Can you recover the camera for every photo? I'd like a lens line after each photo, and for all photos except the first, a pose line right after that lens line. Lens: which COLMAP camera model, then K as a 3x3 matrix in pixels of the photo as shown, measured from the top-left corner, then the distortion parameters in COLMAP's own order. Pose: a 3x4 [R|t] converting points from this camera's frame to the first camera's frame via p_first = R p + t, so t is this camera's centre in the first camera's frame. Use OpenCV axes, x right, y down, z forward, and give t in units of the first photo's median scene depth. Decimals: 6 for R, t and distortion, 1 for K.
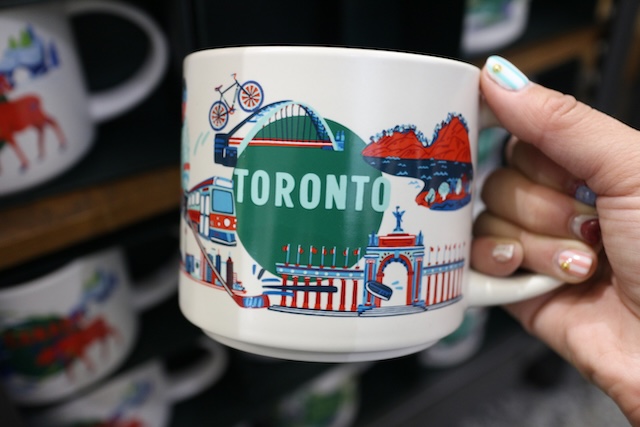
lens RADIAL K [[647.8, 0, 320.0], [0, 647.8, 213.5], [0, 0, 1]] dist [0.006248, 0.000901]
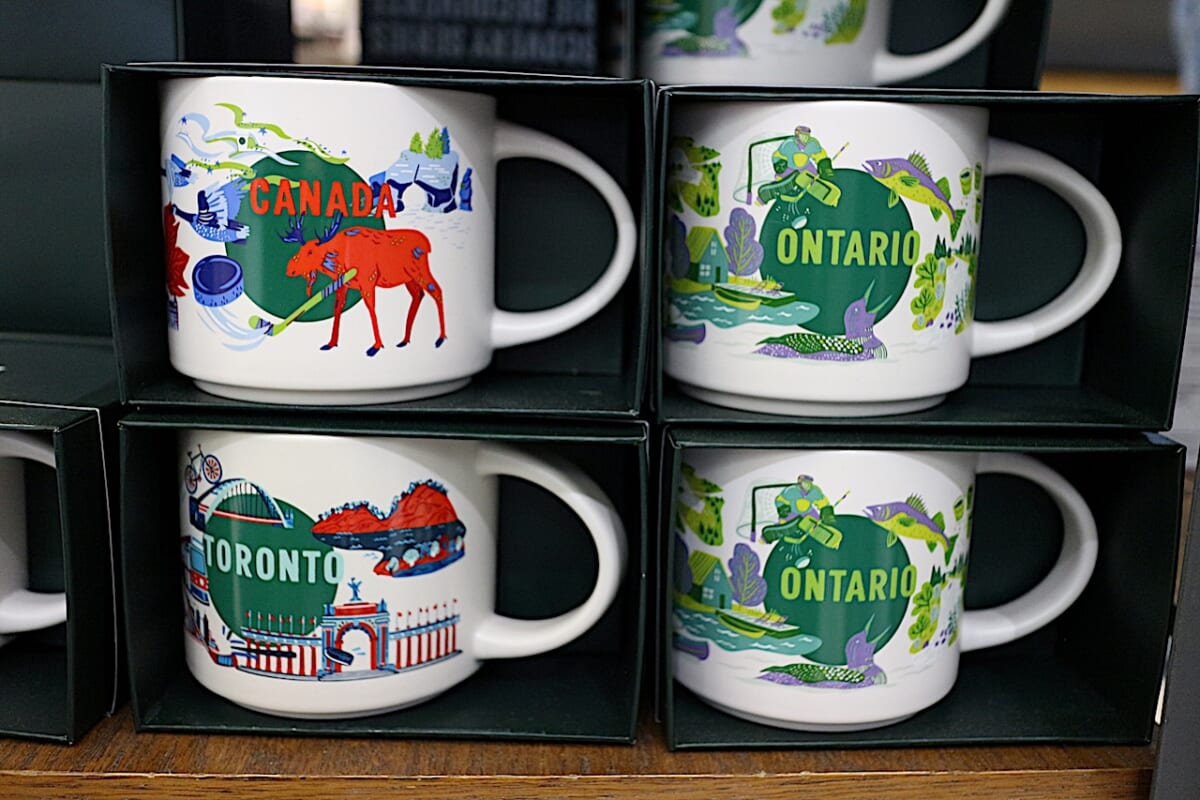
lens RADIAL K [[1214.7, 0, 600.0], [0, 1214.7, 400.0], [0, 0, 1]] dist [0.006248, 0.000901]
pose [[0.991014, 0.020541, -0.132171, 0.750930], [-0.009087, 0.996194, 0.086685, -0.458632], [0.133448, -0.084705, 0.987429, -0.814524]]
